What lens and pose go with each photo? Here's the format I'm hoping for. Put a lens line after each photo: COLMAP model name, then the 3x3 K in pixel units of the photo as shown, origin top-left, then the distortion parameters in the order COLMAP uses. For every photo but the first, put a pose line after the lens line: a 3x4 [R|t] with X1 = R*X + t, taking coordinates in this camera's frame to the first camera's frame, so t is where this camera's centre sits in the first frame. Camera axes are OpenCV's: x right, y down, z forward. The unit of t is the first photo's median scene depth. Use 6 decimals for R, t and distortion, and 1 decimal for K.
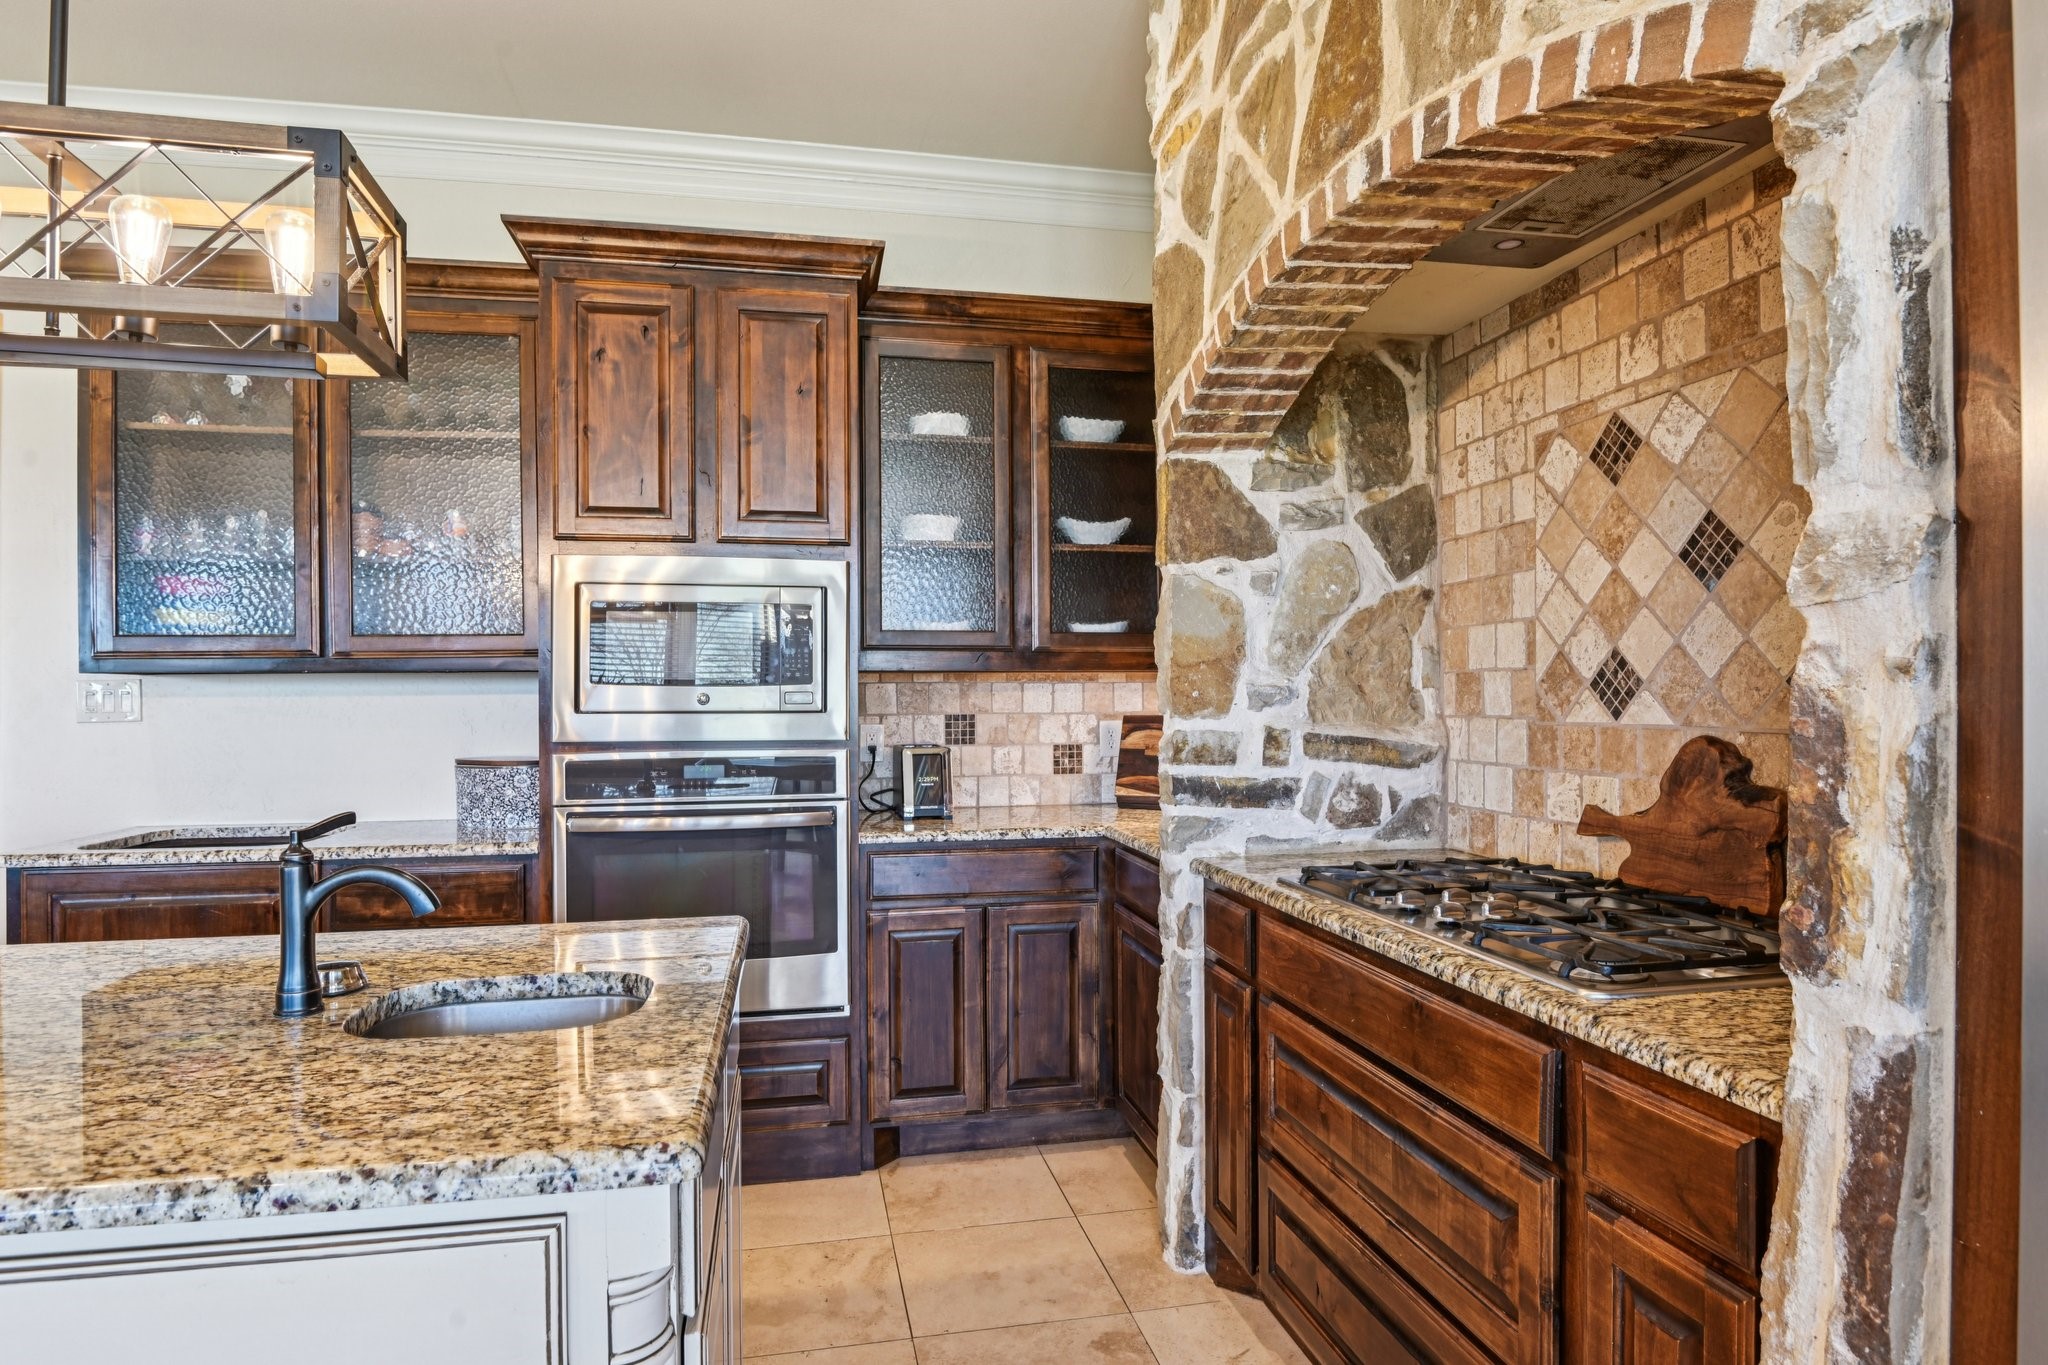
lens RADIAL K [[1137.6, 0, 1036.3], [0, 1137.6, 689.1], [0, 0, 1]] dist [-0.006211, -0.017323]
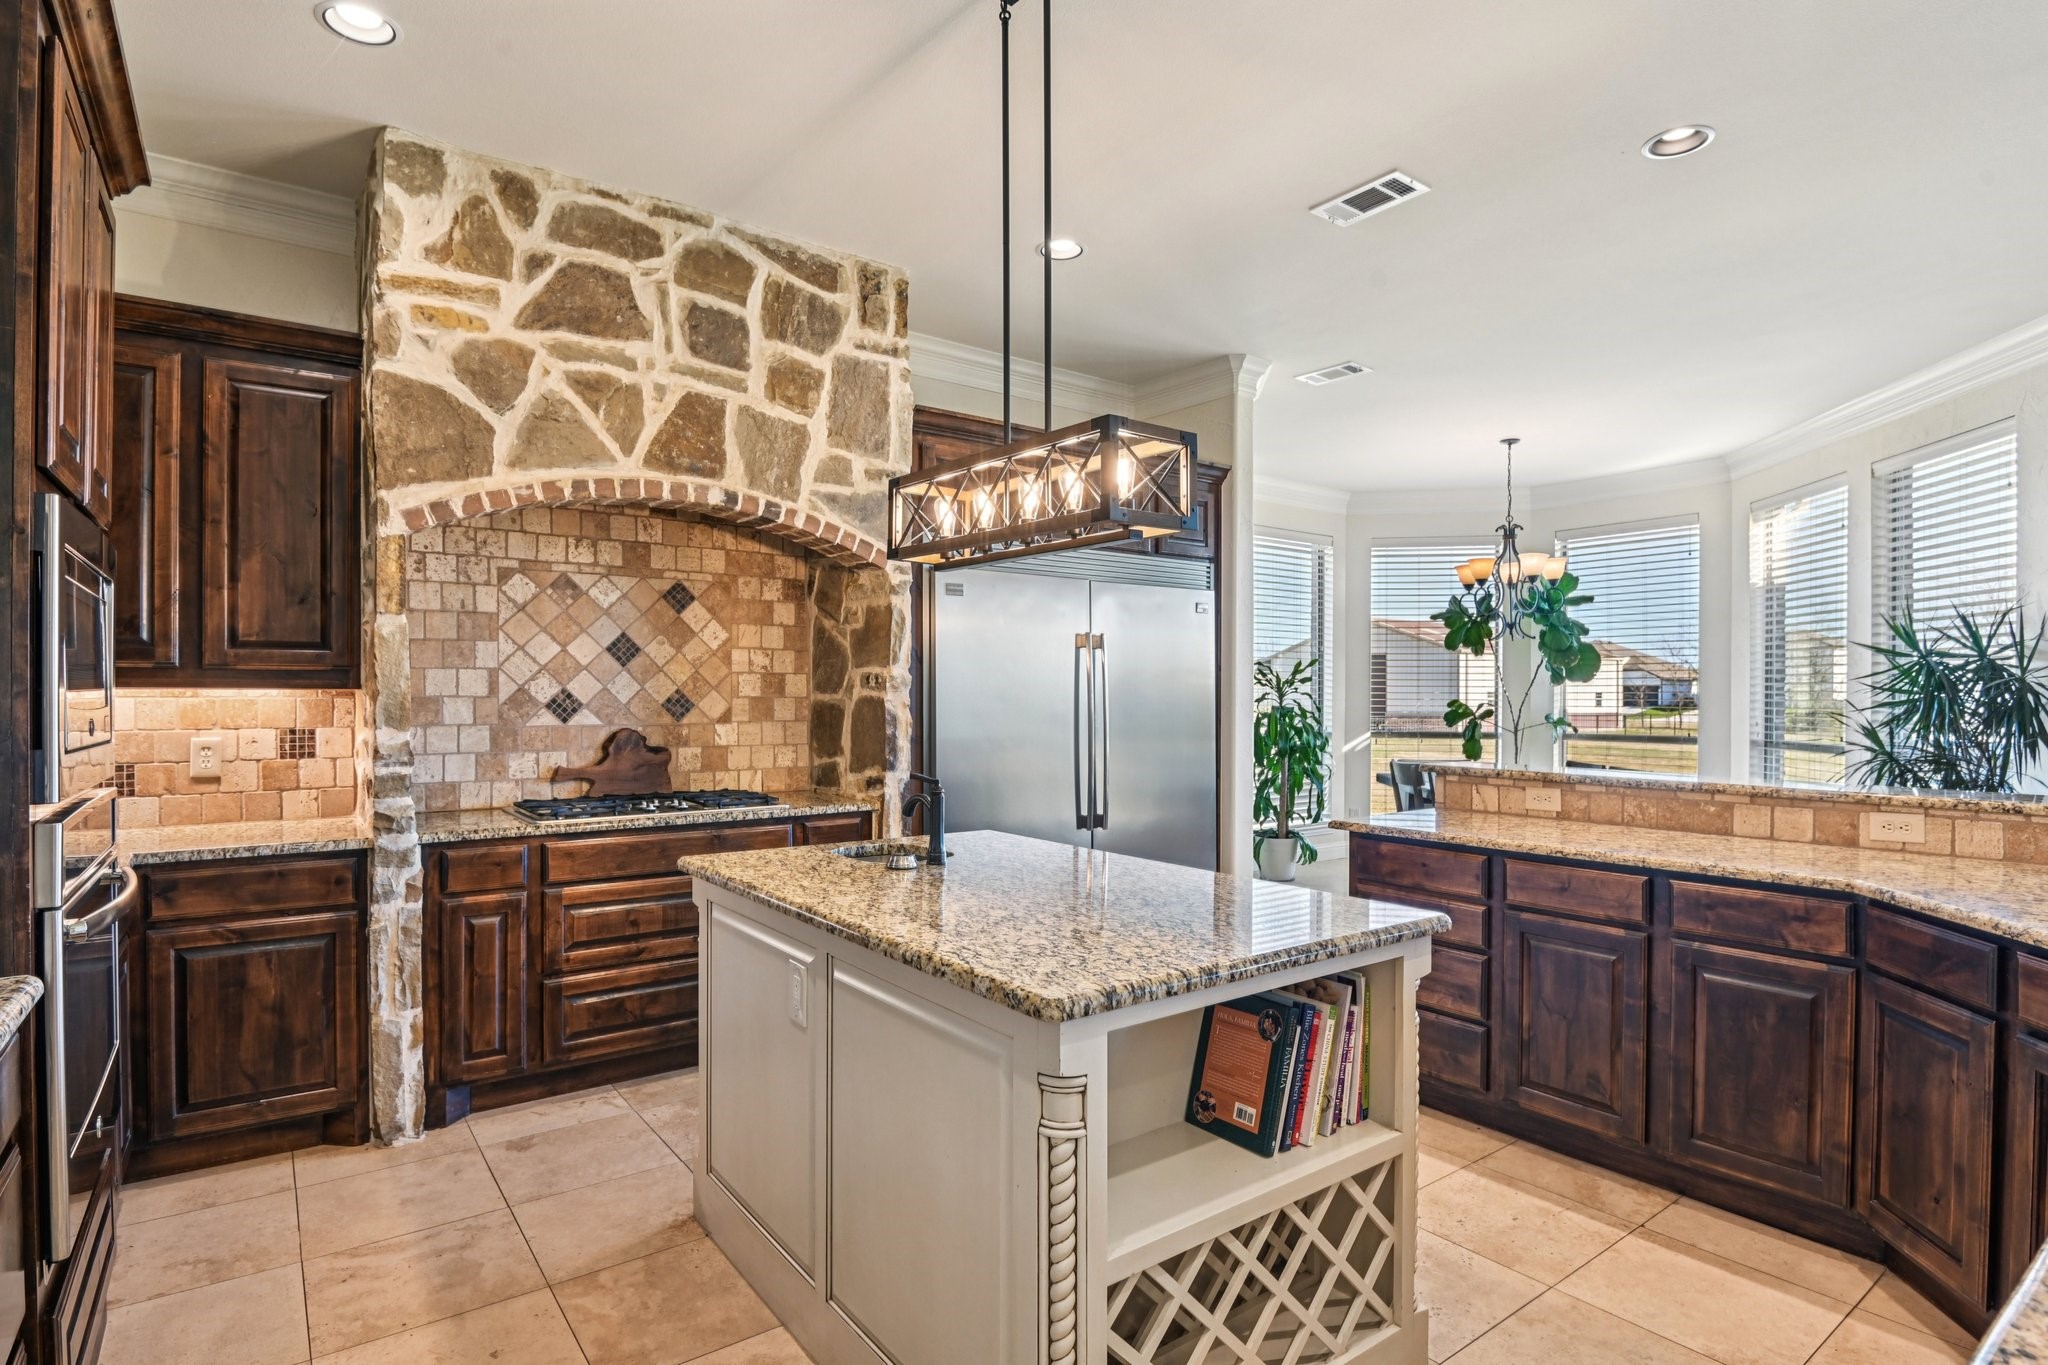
lens RADIAL K [[1043.1, 0, 1024.7], [0, 1043.1, 691.2], [0, 0, 1]] dist [-0.004174, -0.014562]
pose [[-0.416632, 0.008047, 0.909040, -1.134665], [-0.004608, 0.999929, -0.010963, -0.010272], [-0.909064, -0.008757, -0.416565, 0.752100]]
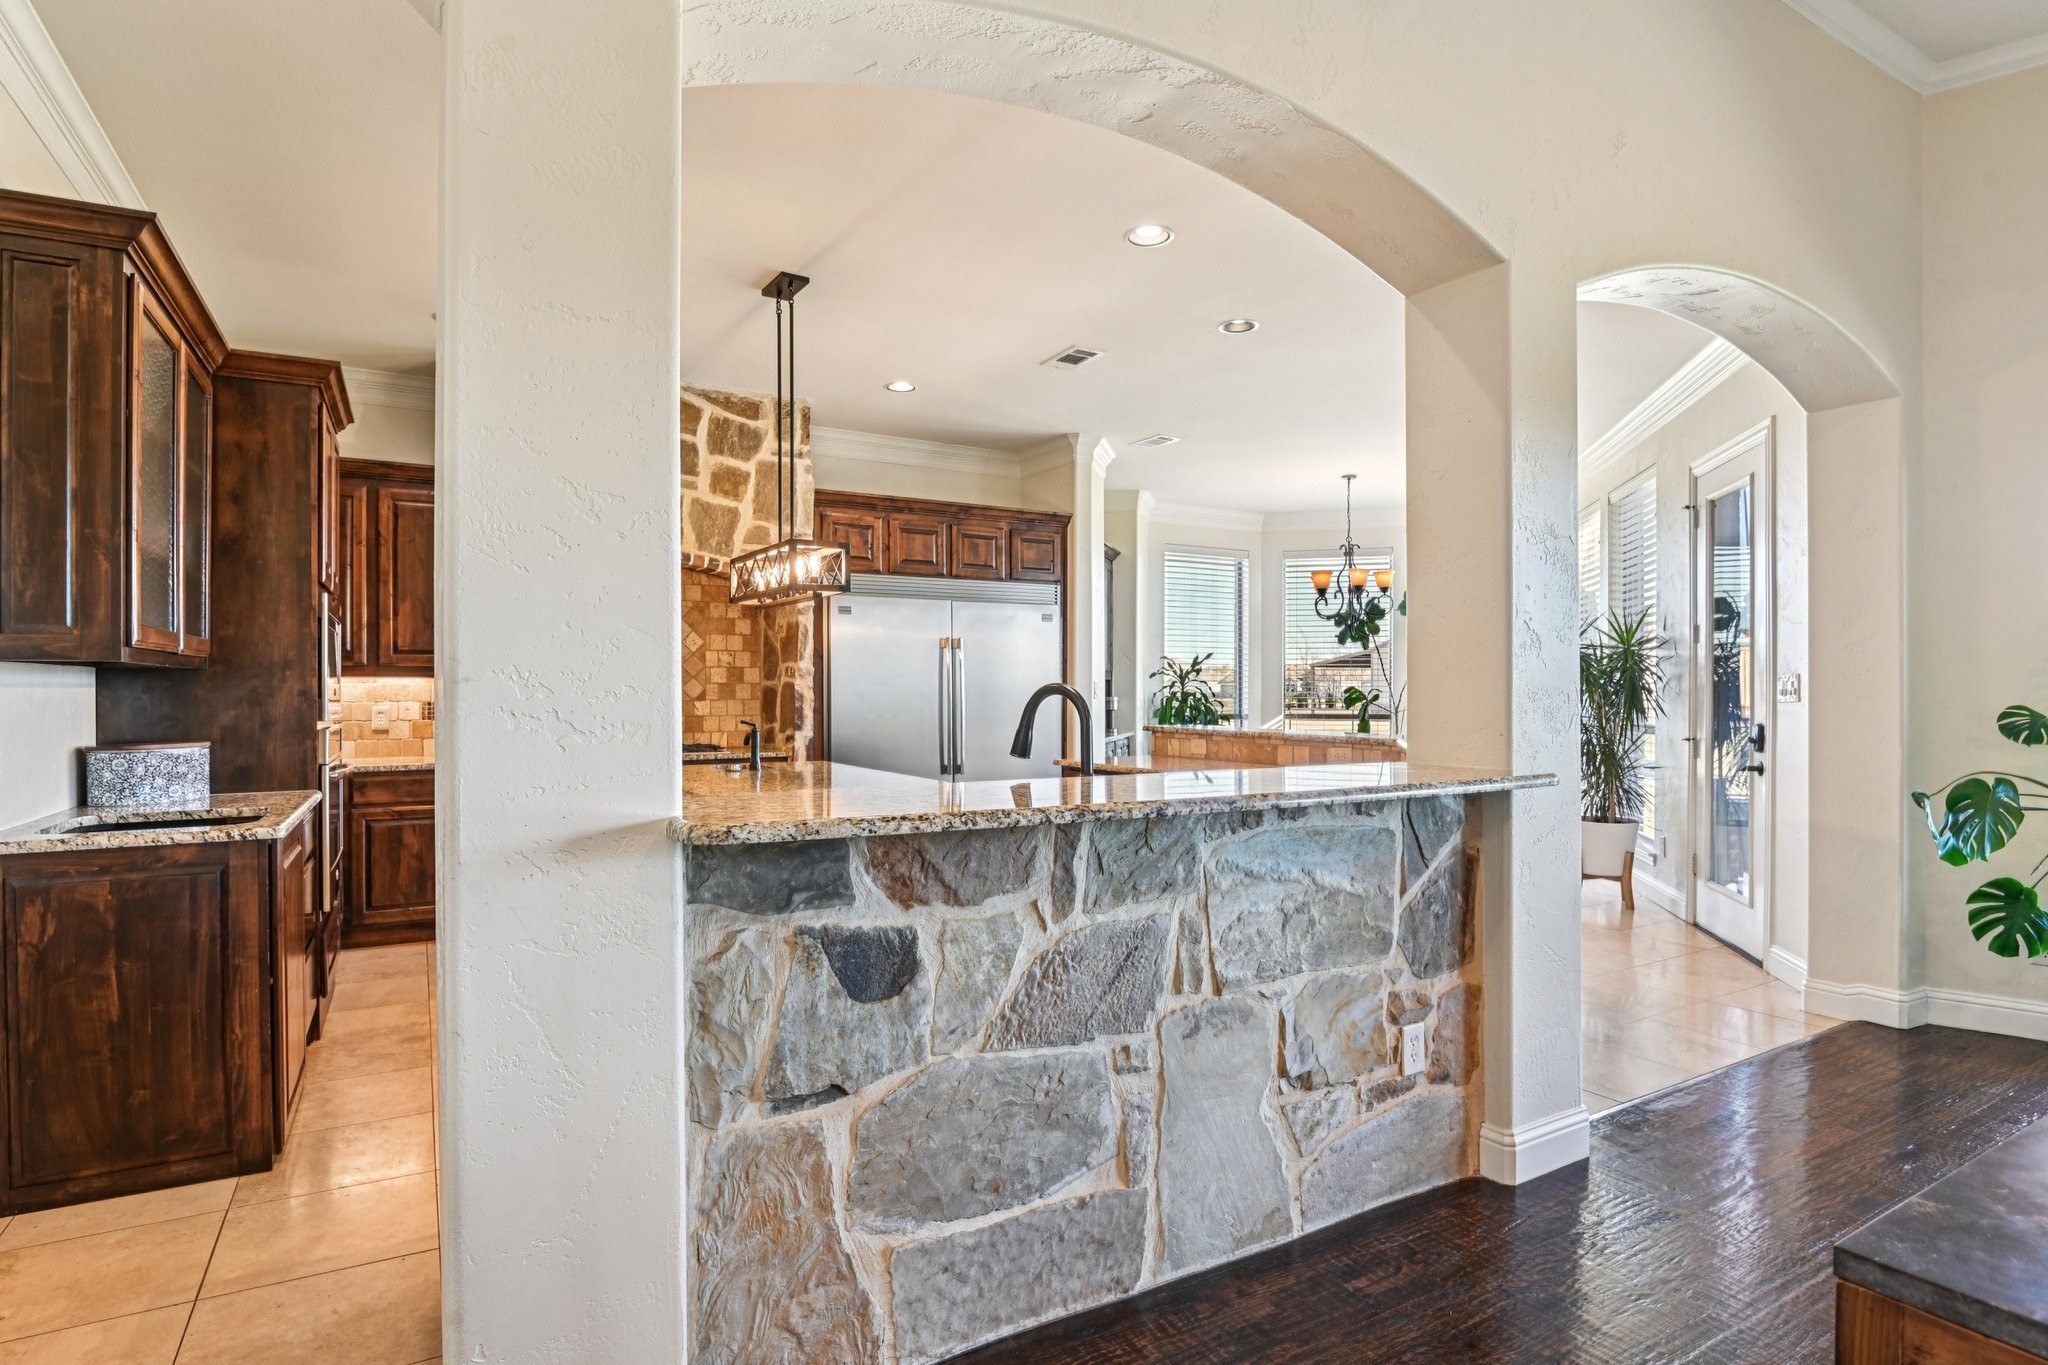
lens RADIAL K [[1054.7, 0, 1024.0], [0, 1054.7, 682.5], [0, 0, 1]] dist [-0.002559, -0.011514]
pose [[-0.311058, 0.013410, 0.950296, -1.980545], [-0.001209, 0.999894, -0.014506, 0.014733], [-0.950390, -0.005661, -0.311009, 0.562432]]
